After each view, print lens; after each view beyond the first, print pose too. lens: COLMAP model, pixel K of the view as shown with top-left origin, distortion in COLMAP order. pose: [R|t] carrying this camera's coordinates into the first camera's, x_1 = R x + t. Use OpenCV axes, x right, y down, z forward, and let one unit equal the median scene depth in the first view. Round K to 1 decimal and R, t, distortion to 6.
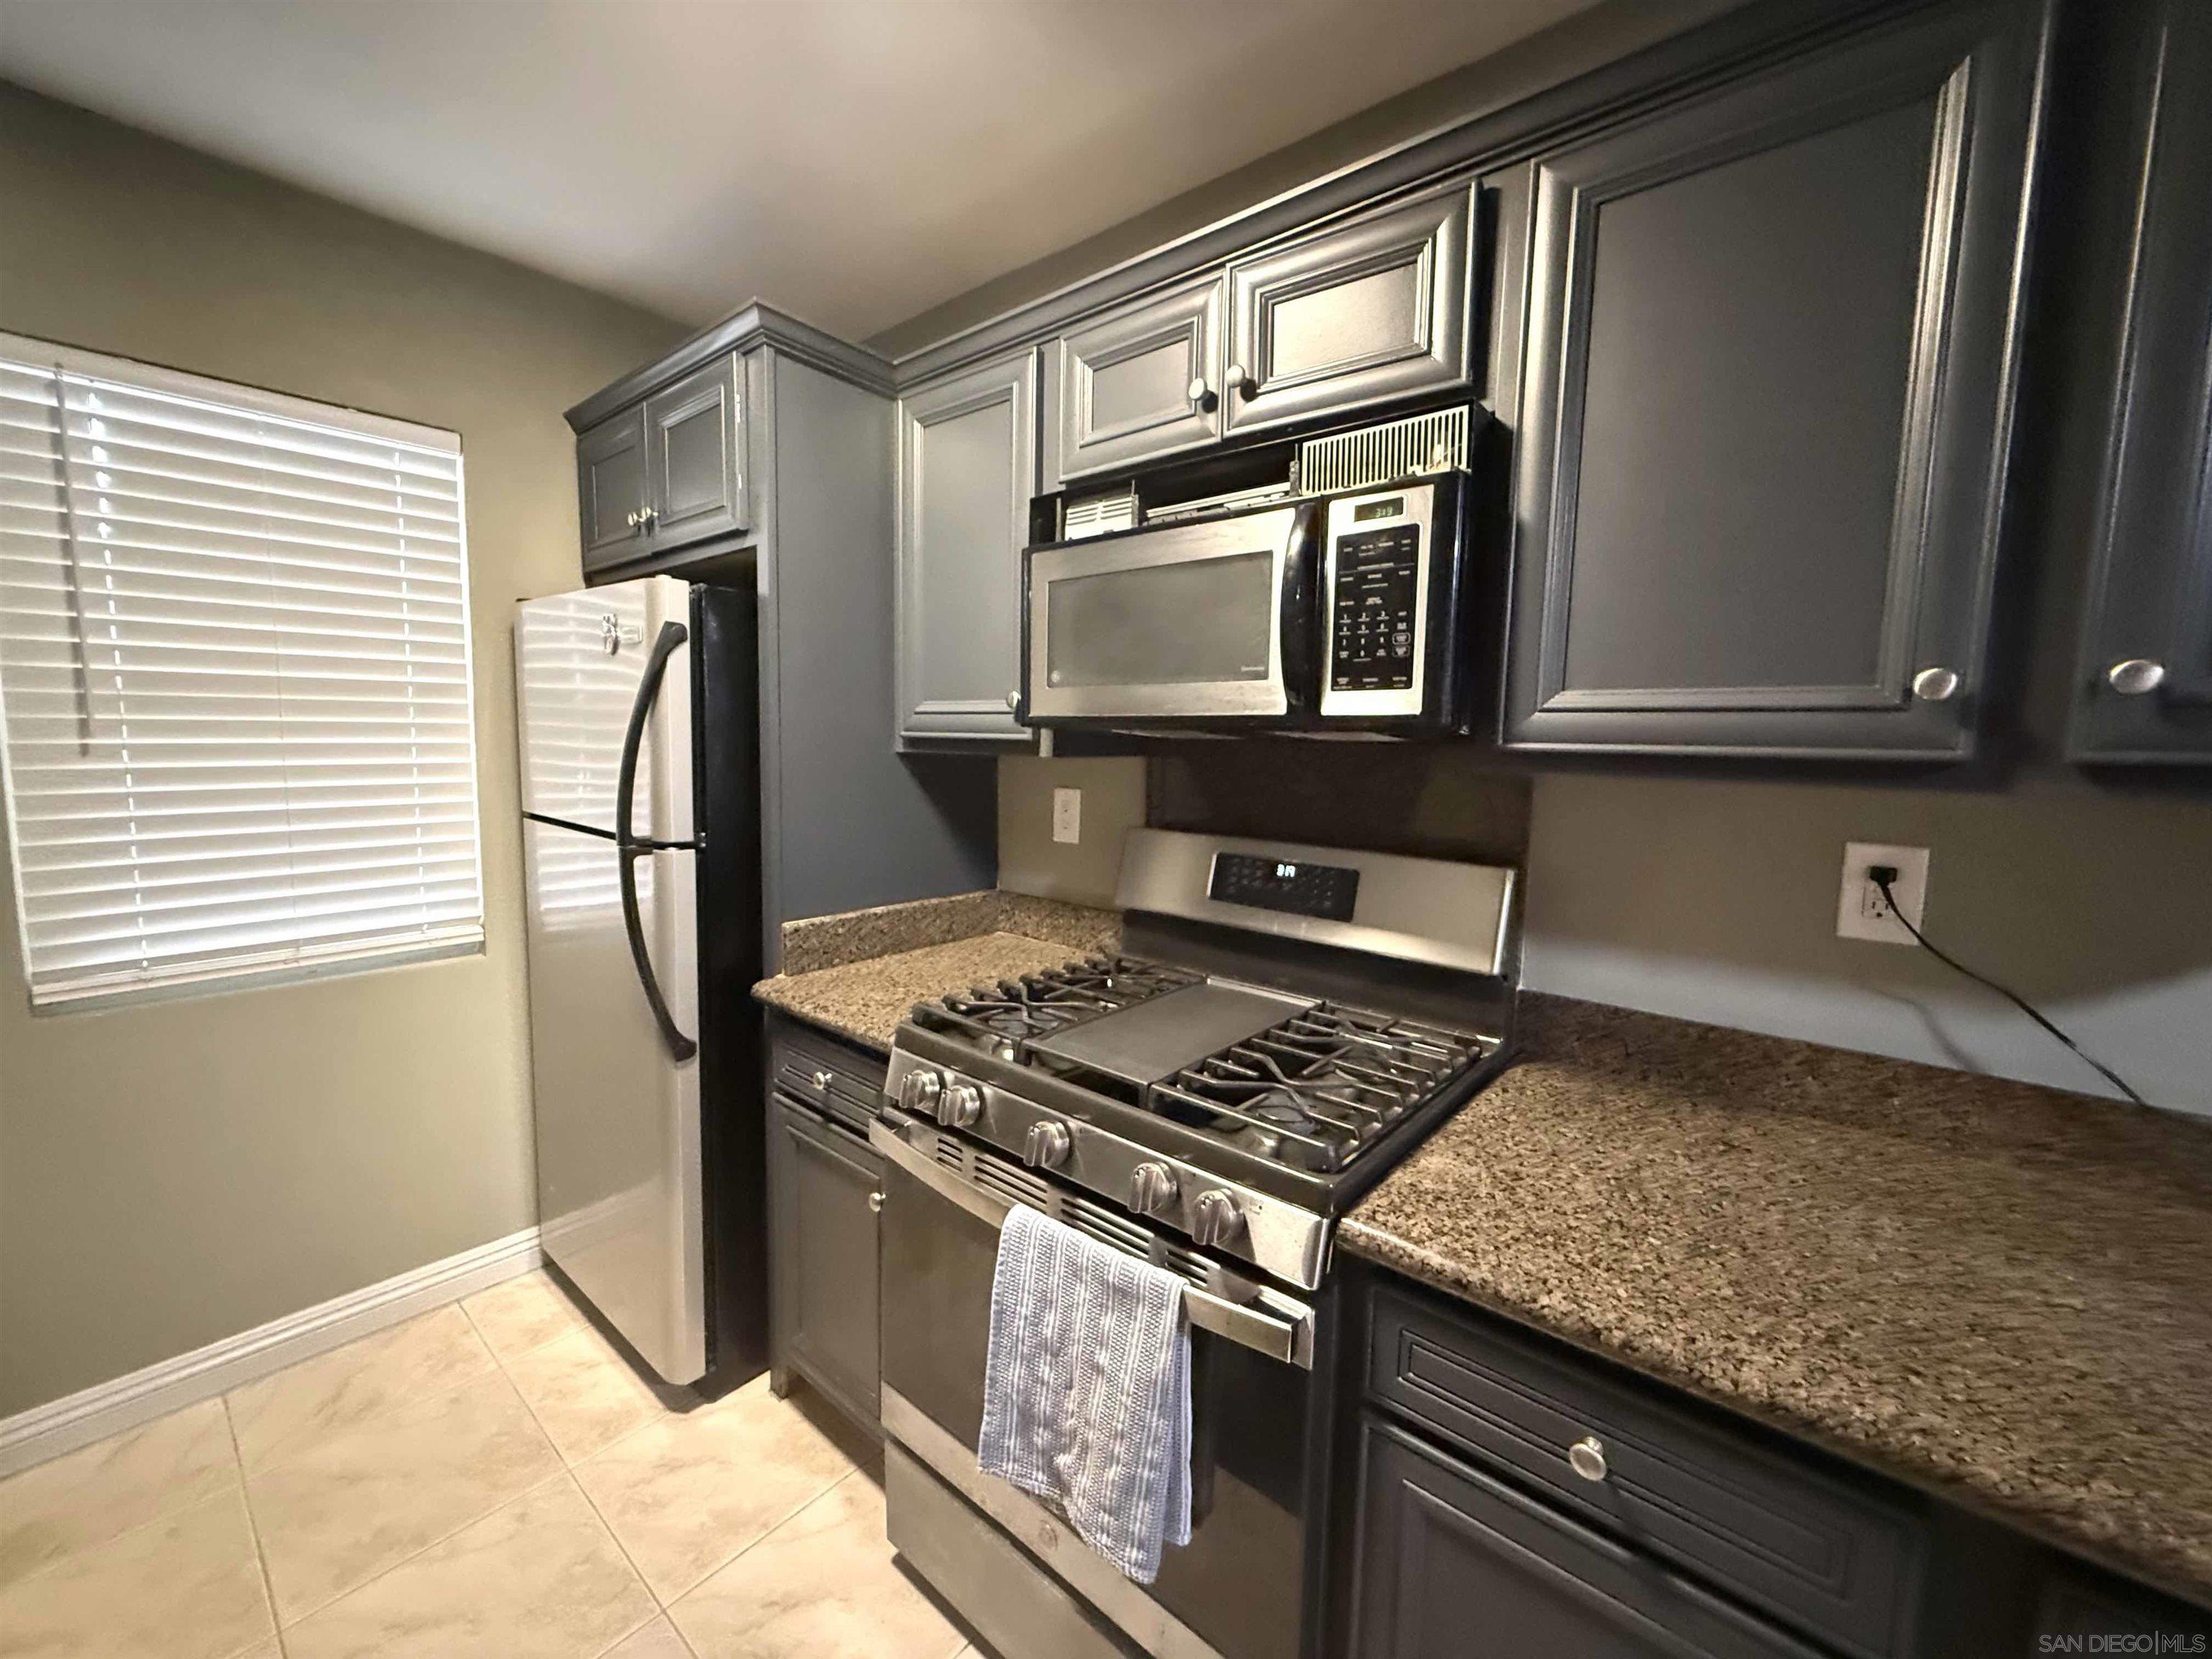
lens RADIAL K [[884.8, 0, 1108.1], [0, 884.8, 824.1], [0, 0, 1]] dist [-0.001812, -0.000235]
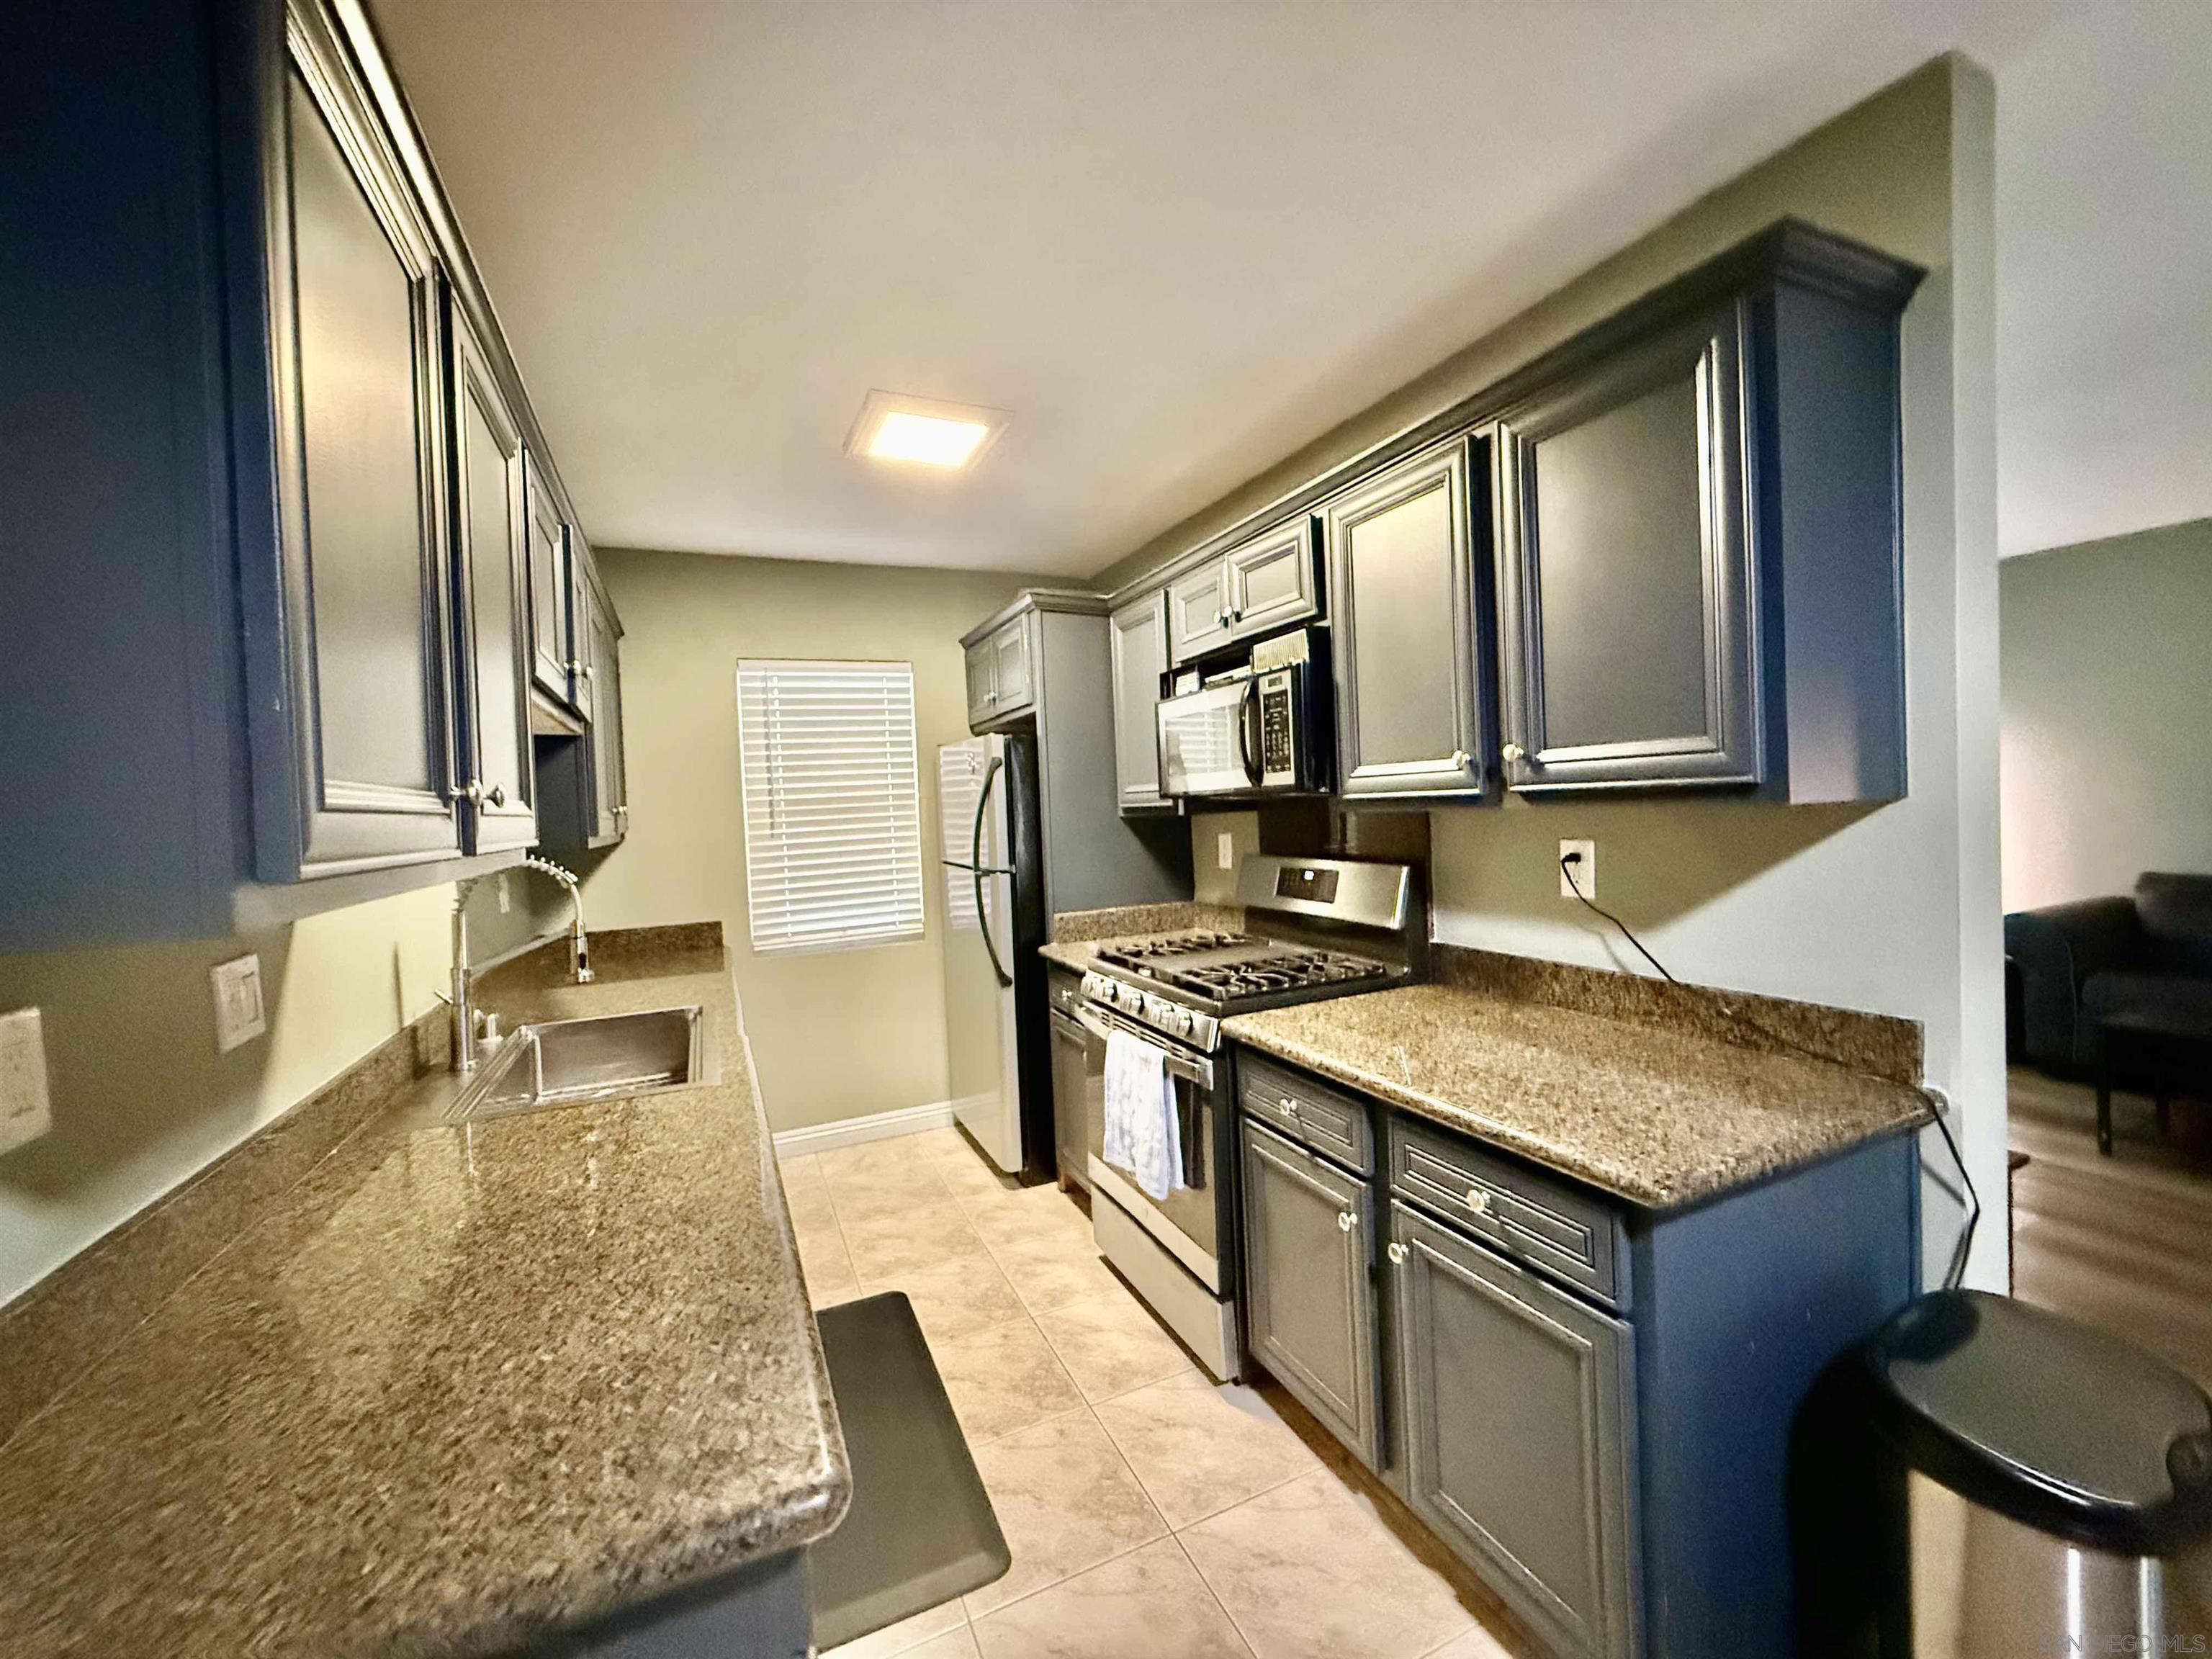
lens RADIAL K [[884.8, 0, 1107.5], [0, 884.8, 826.6], [0, 0, 1]] dist [-0.001812, -0.000235]
pose [[0.902608, -0.049126, -0.427651, 0.556632], [0.020205, 0.997207, -0.071908, 0.070678], [0.429989, 0.056264, 0.901079, -0.643951]]
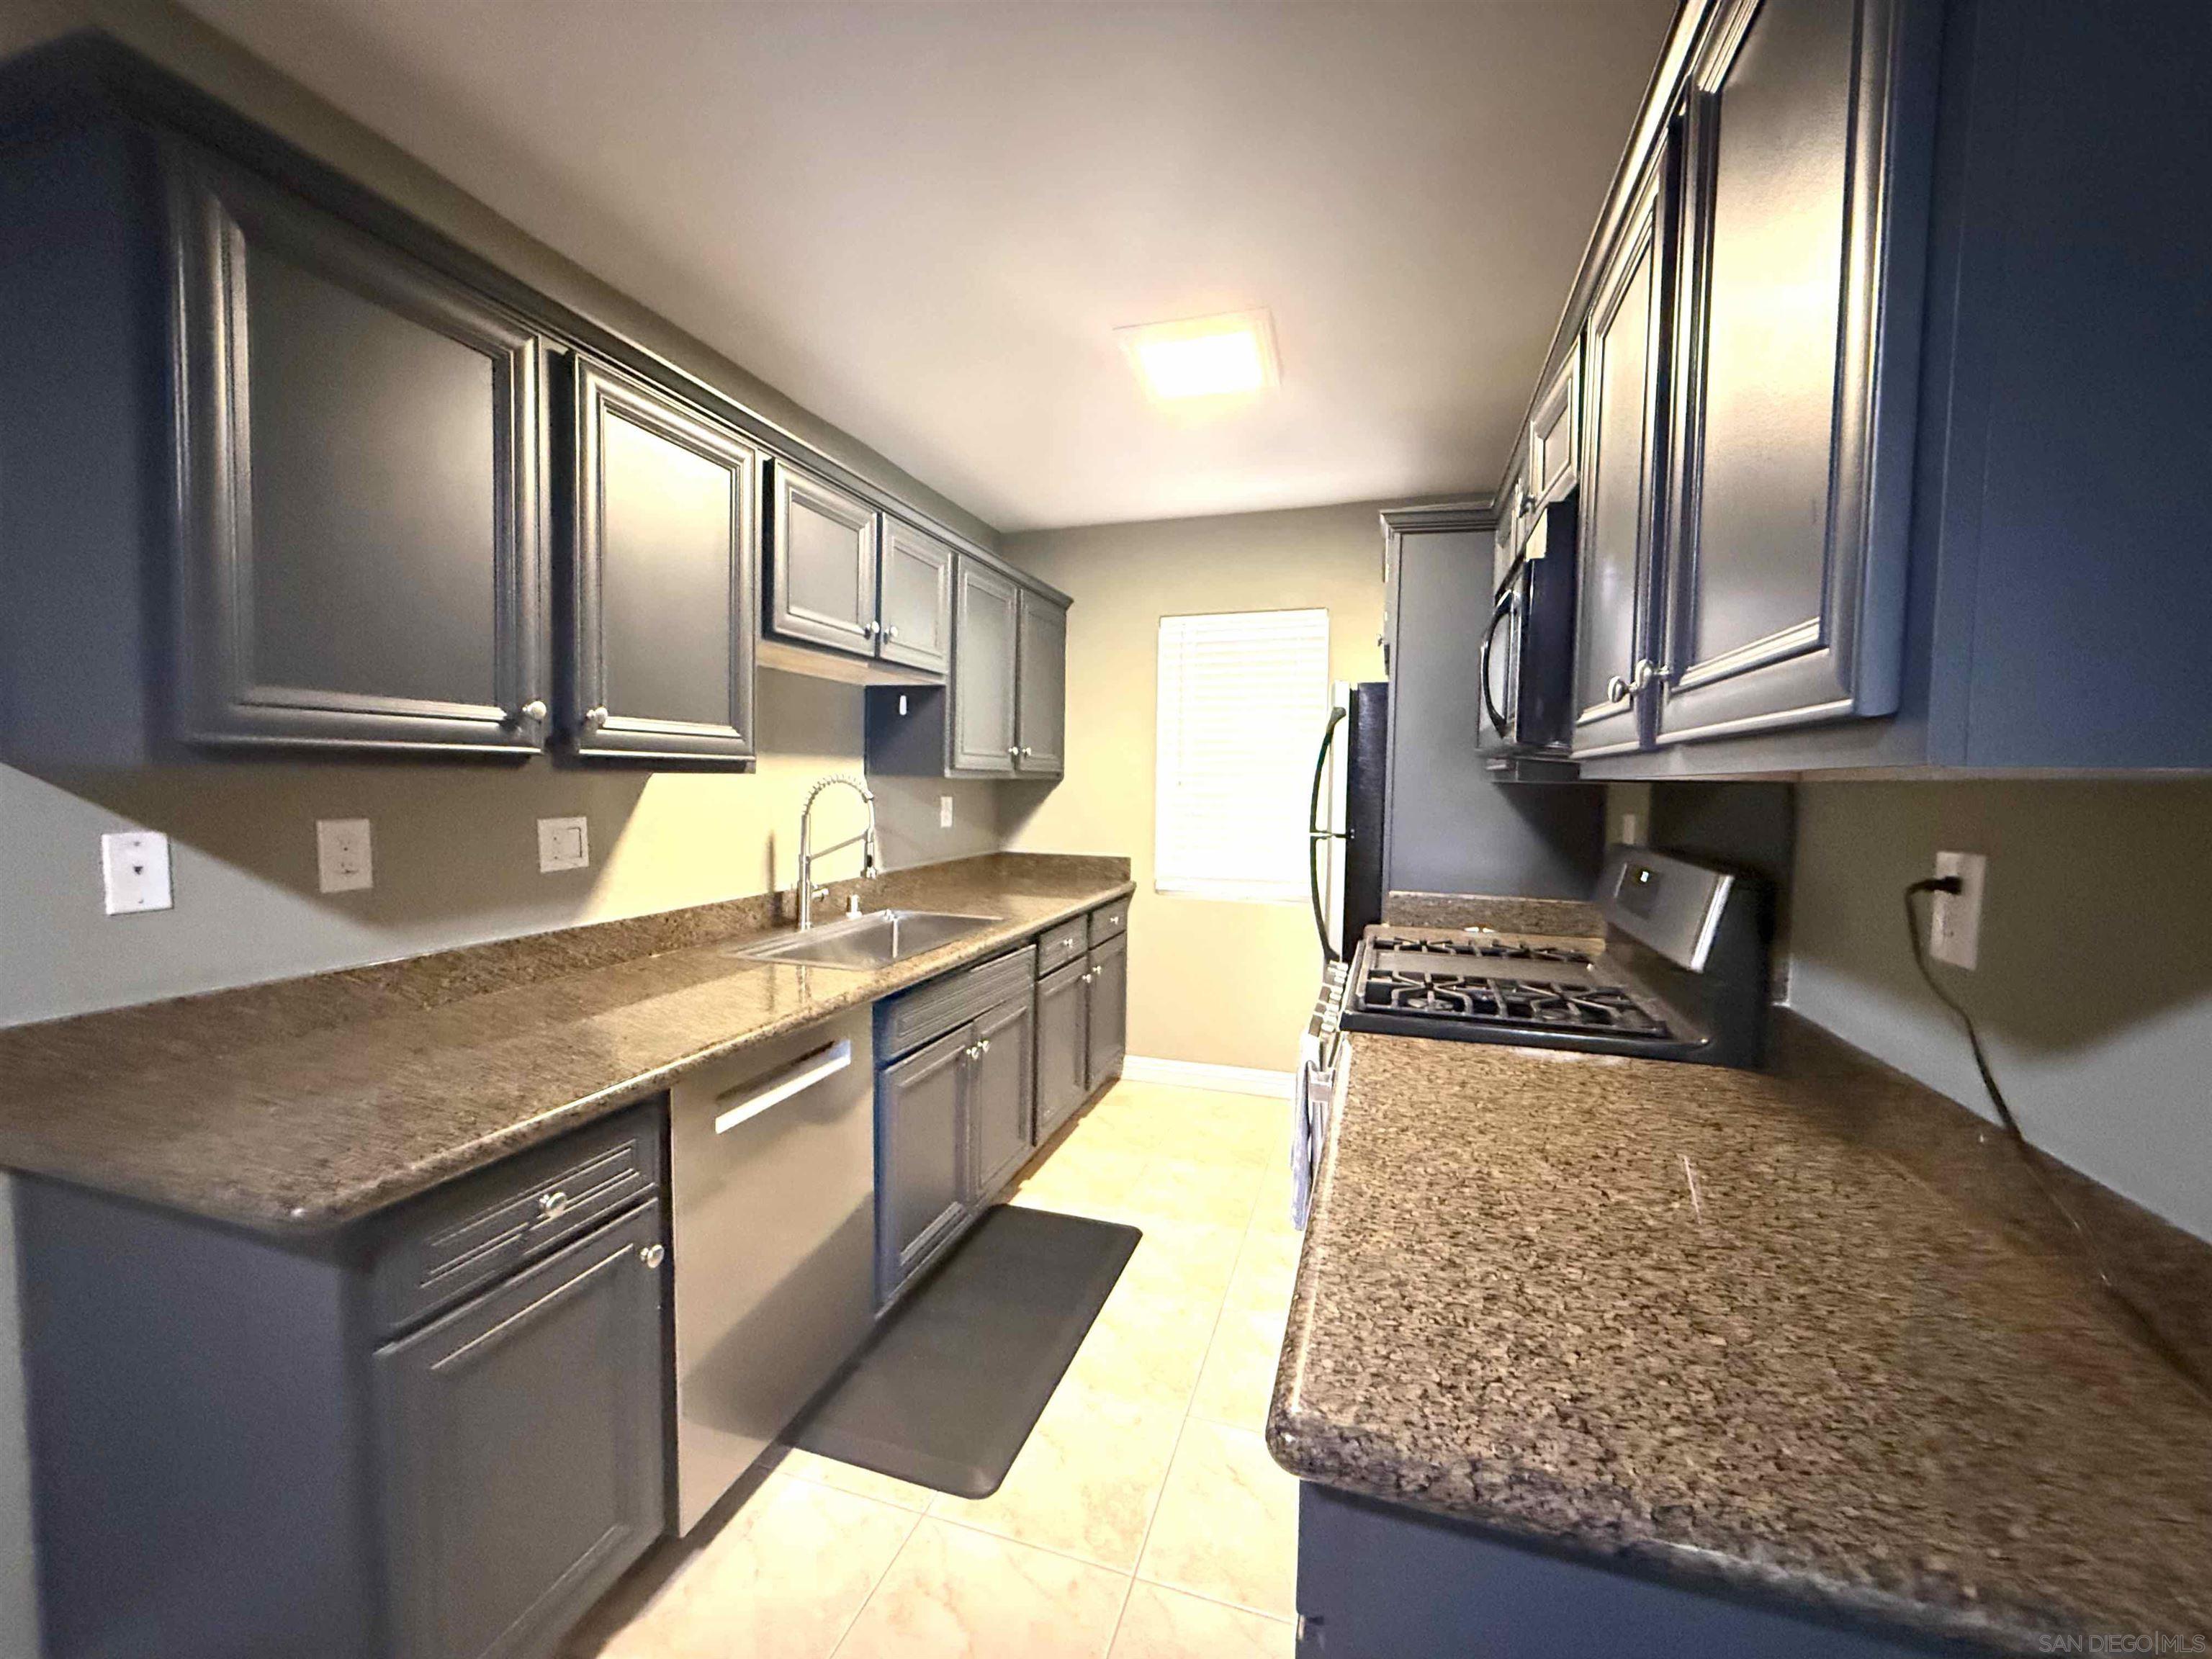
lens RADIAL K [[884.8, 0, 1098.7], [0, 884.8, 827.4], [0, 0, 1]] dist [-0.001812, -0.000235]
pose [[0.373755, 0.034194, -0.926897, 0.953949], [-0.097065, 0.995275, -0.002423, 0.058320], [0.922435, 0.090875, 0.375308, -0.069648]]
